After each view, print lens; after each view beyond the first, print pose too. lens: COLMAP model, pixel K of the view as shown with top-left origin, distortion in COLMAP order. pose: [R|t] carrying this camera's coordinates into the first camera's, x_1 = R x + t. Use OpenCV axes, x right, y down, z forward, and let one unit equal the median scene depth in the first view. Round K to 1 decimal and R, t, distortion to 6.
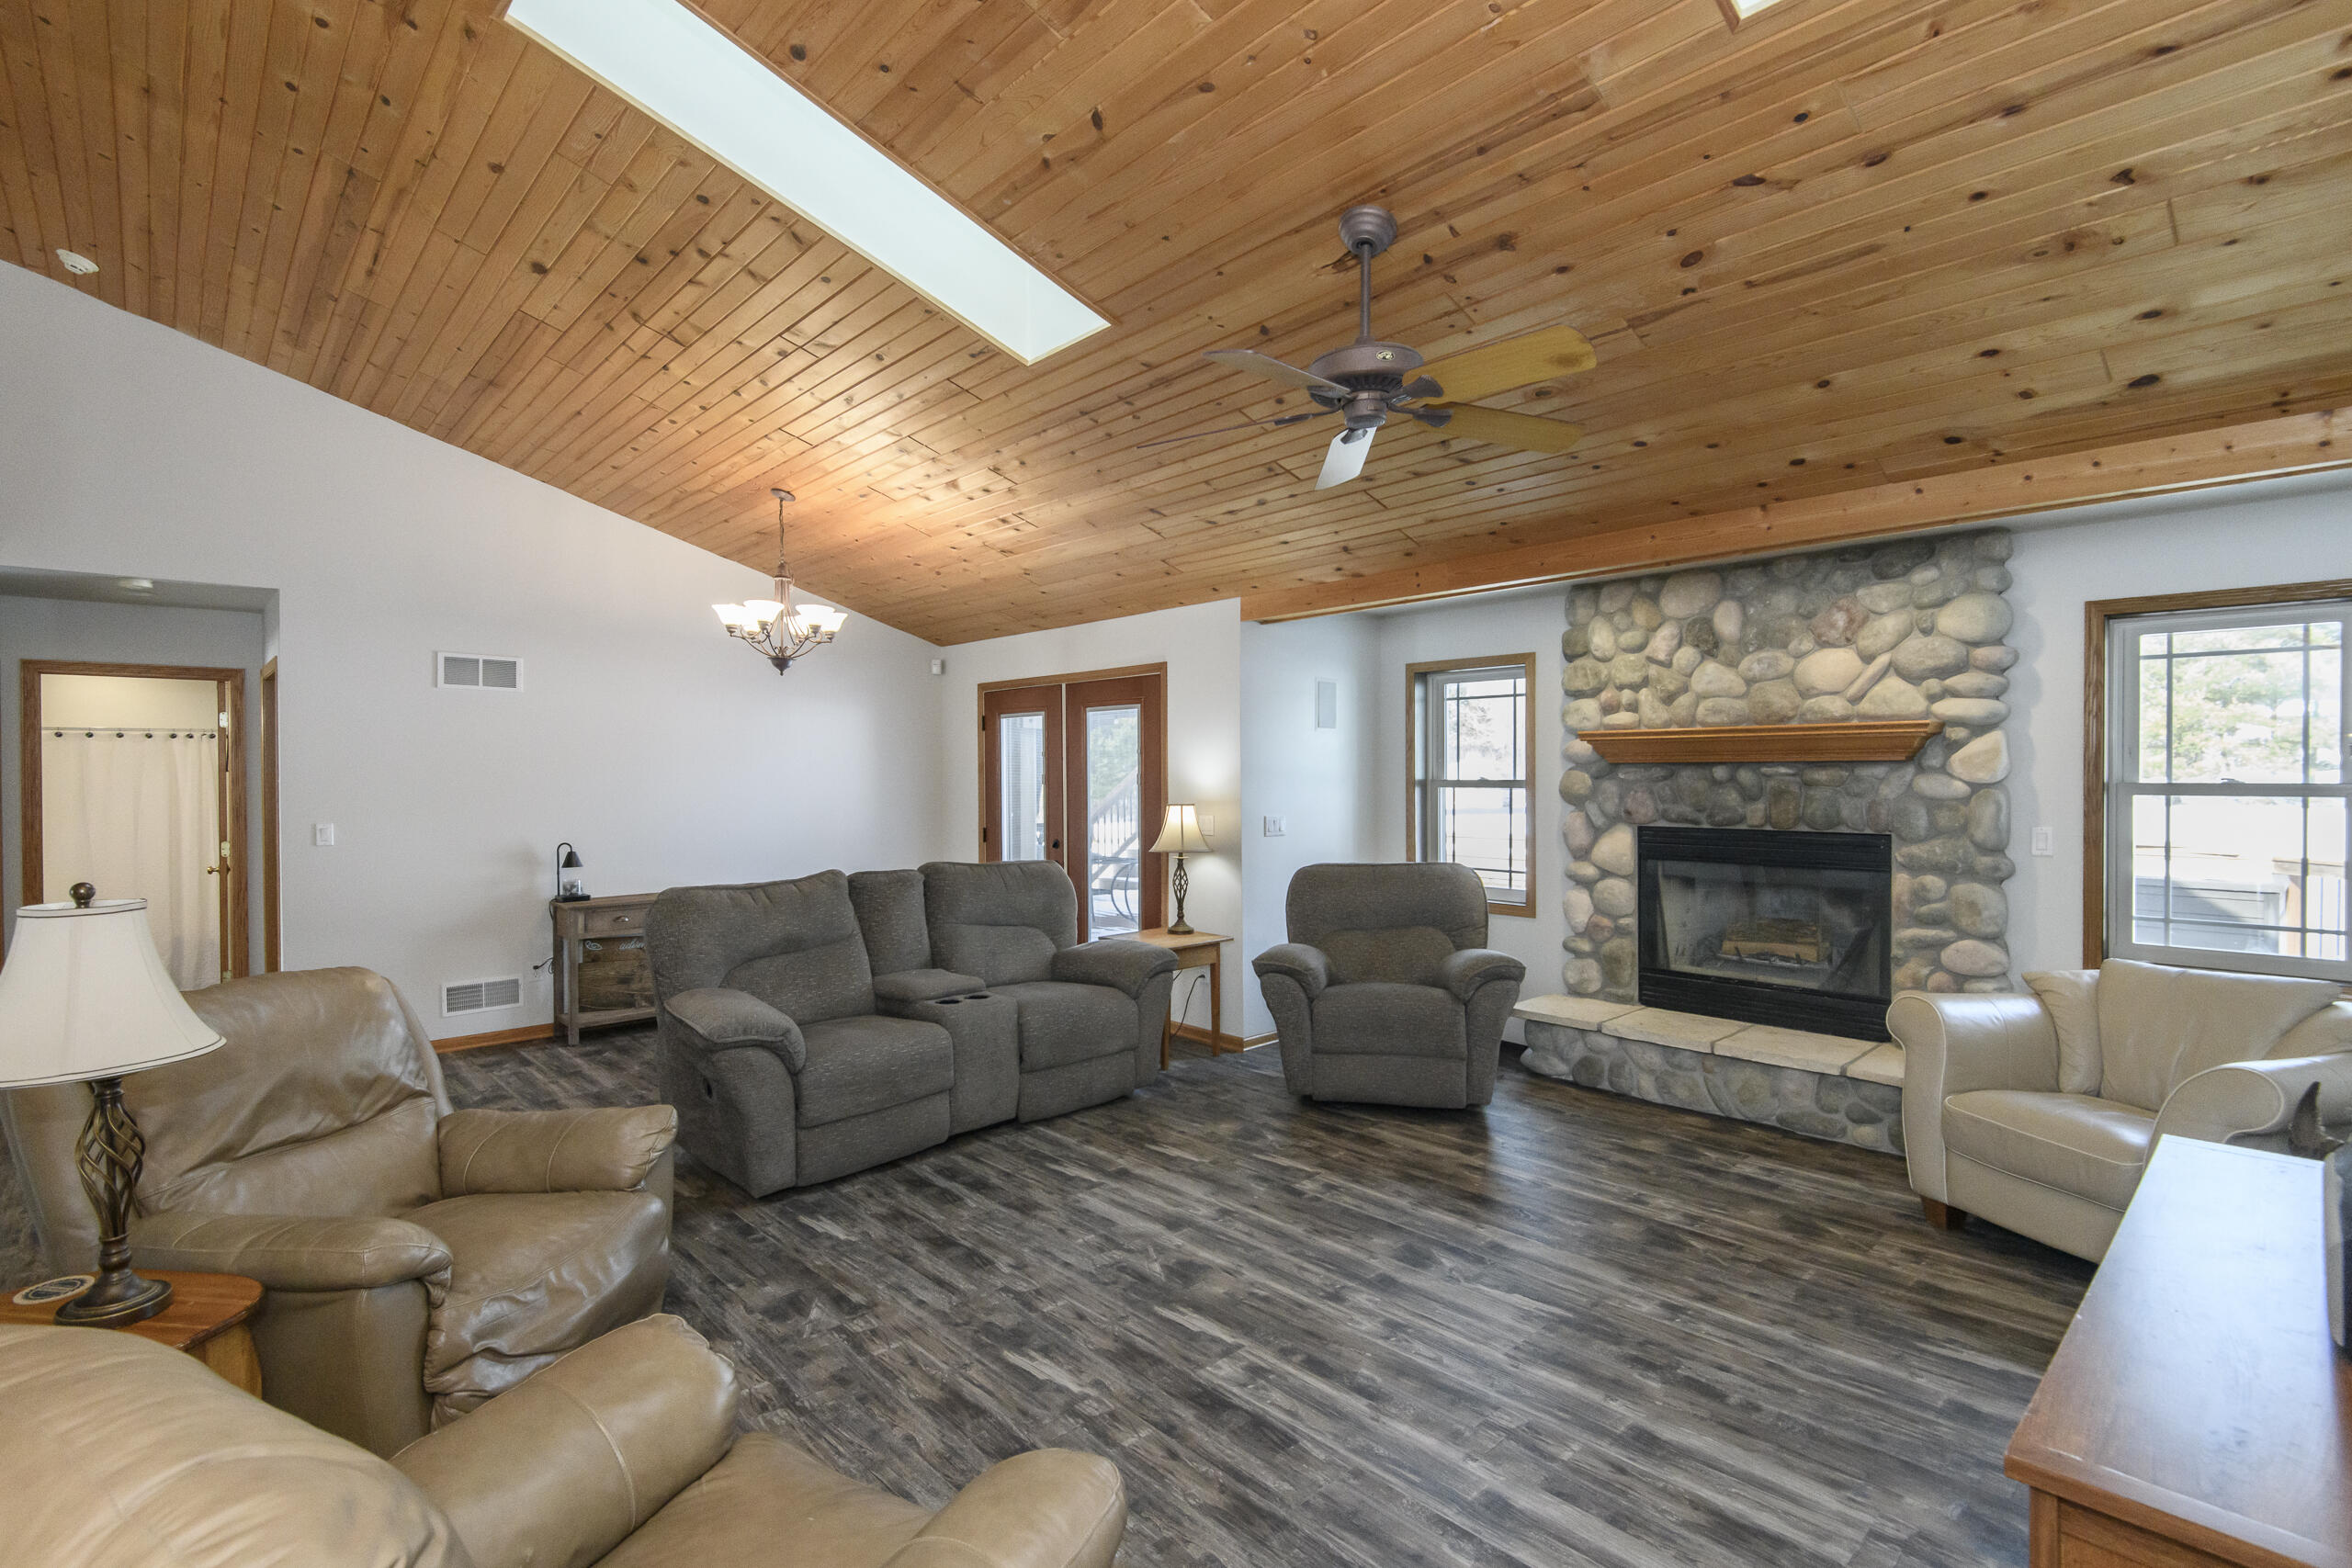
lens RADIAL K [[1086.3, 0, 1166.5], [0, 1086.3, 786.2], [0, 0, 1]] dist [0.027765, -0.009625]
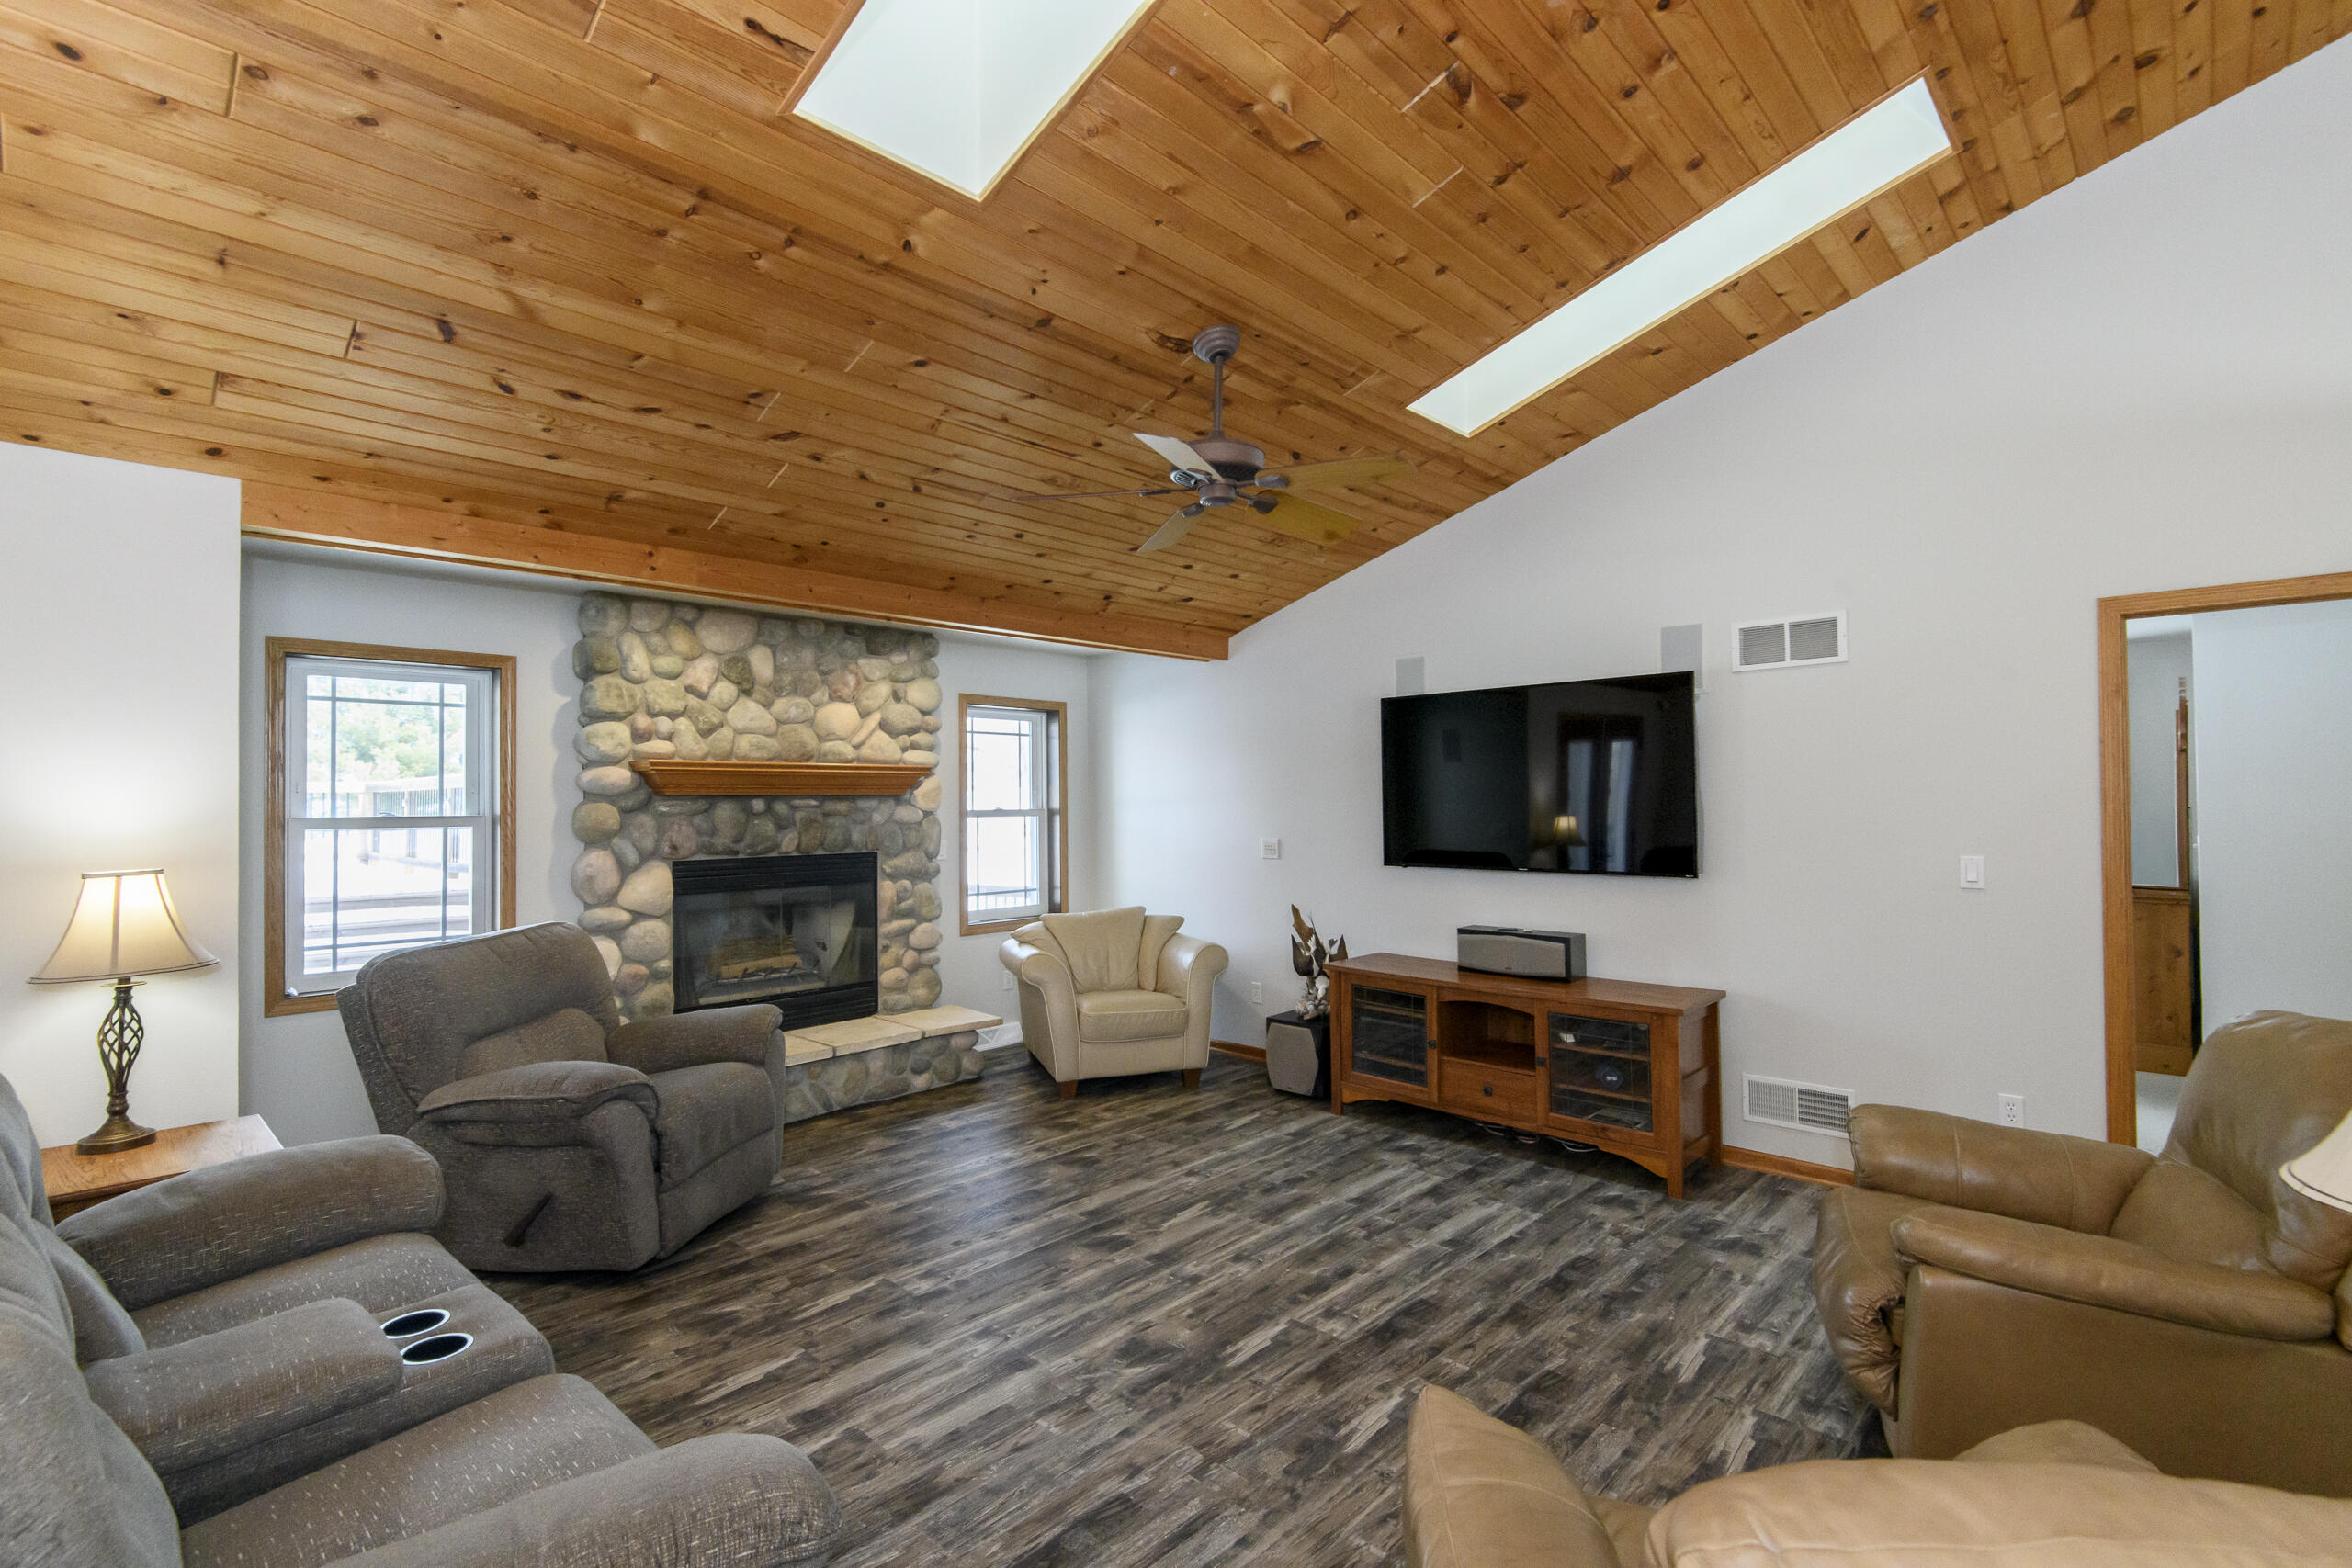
lens RADIAL K [[1066.9, 0, 1181.3], [0, 1066.9, 789.7], [0, 0, 1]] dist [0.065280, -0.061940]
pose [[-0.063742, 0.014530, 0.997861, -0.731530], [0.019657, 0.999718, -0.013301, -0.006599], [-0.997773, 0.018767, -0.064010, 0.843505]]
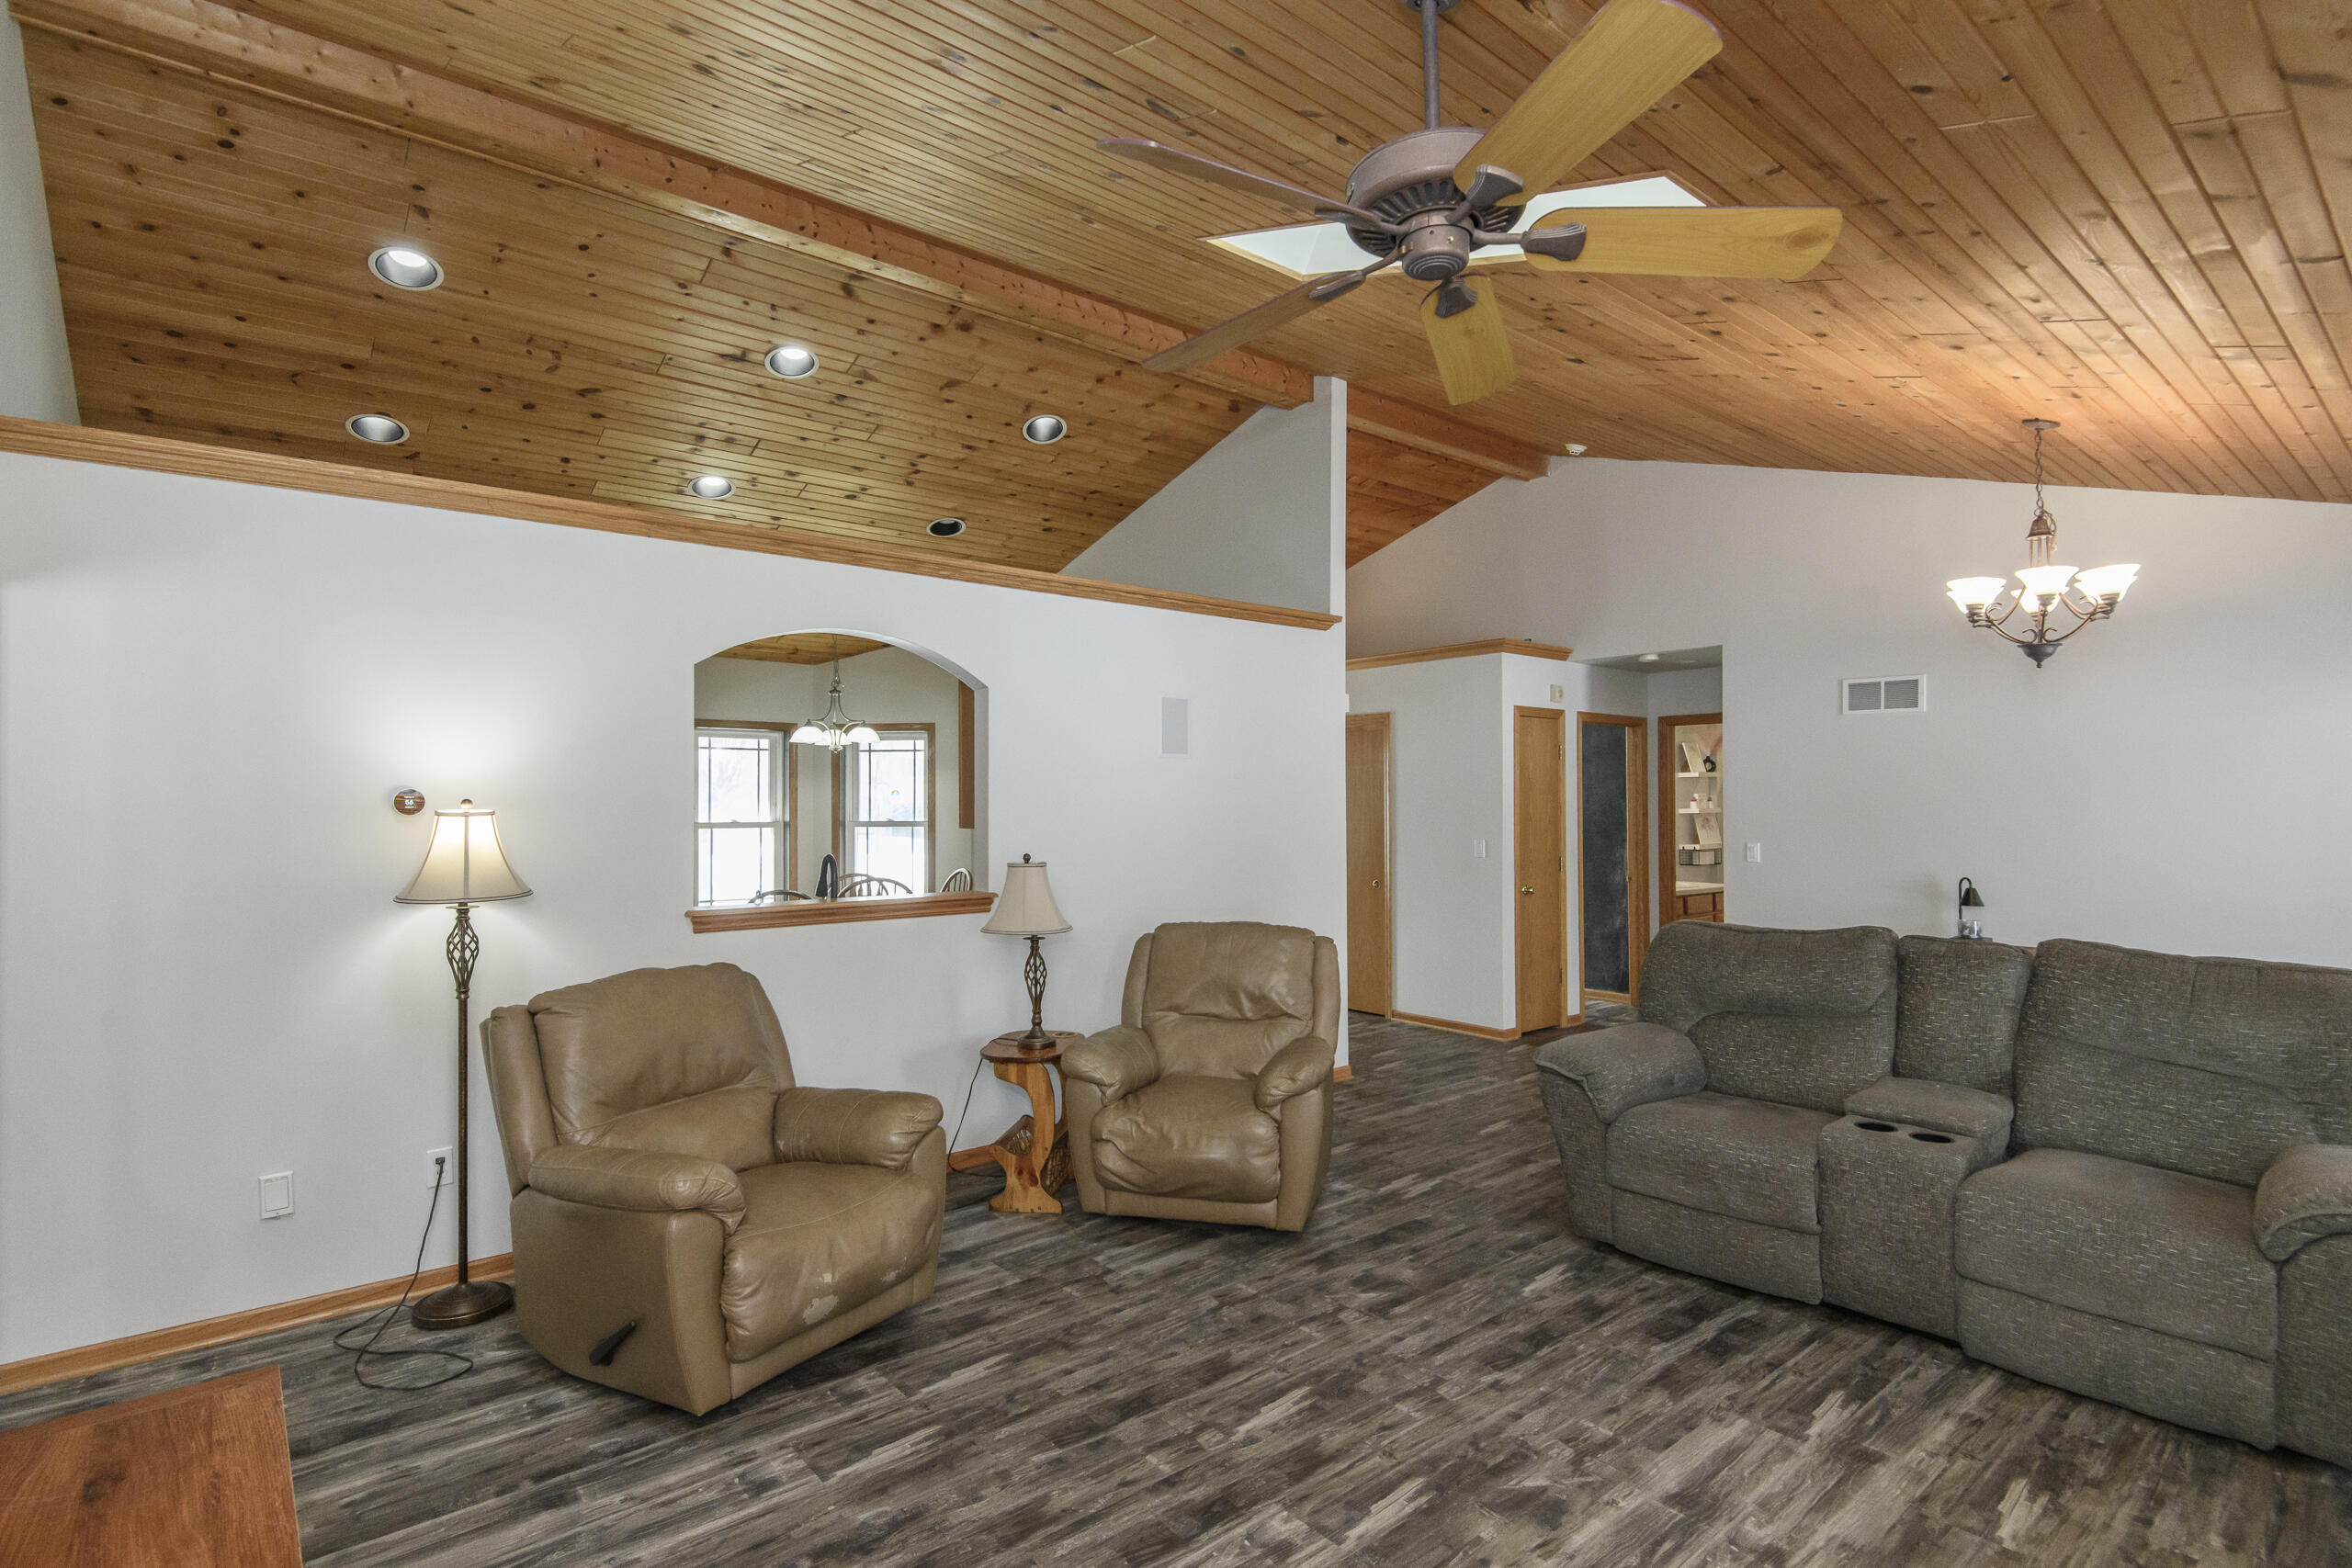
lens RADIAL K [[1135.1, 0, 1191.2], [0, 1135.1, 785.8], [0, 0, 1]] dist [0.035711, -0.029550]
pose [[-0.040776, -0.007841, -0.999138, 0.649248], [-0.006271, 0.999952, -0.007592, -0.018171], [0.999149, 0.005956, -0.040823, 0.666504]]
